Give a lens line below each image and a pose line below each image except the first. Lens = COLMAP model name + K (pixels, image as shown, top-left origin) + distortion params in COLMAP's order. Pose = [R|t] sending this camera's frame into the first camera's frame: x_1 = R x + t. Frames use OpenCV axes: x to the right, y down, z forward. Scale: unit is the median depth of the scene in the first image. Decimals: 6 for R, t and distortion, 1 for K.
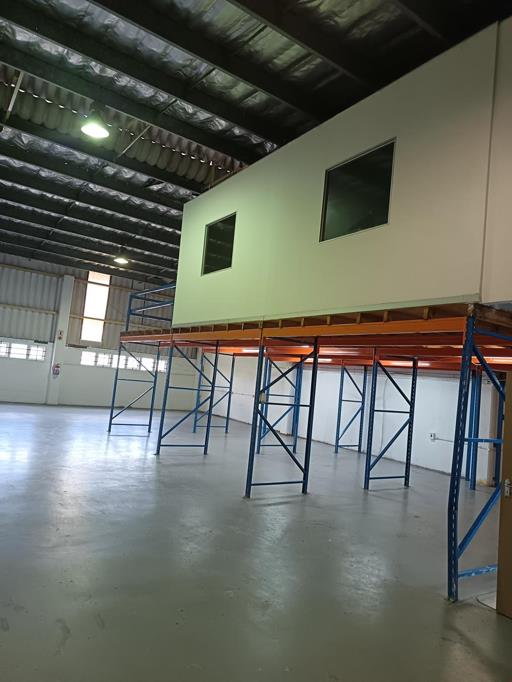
lens RADIAL K [[473.9, 0, 256.0], [0, 473.9, 341.0], [0, 0, 1]] dist [0.052446, -0.046718]
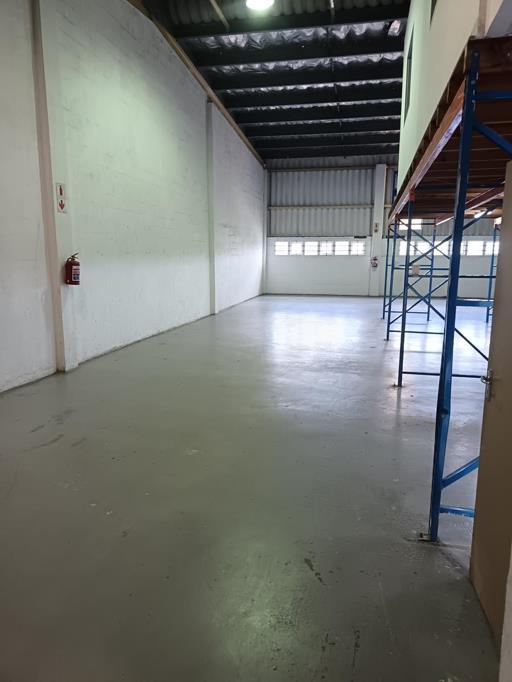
lens RADIAL K [[473.9, 0, 256.0], [0, 473.9, 341.0], [0, 0, 1]] dist [0.052446, -0.046718]
pose [[0.672298, 0.041162, -0.739135, 0.183262], [0.116356, 0.980167, 0.160420, 0.032207], [0.731079, -0.193853, 0.654175, 0.109898]]
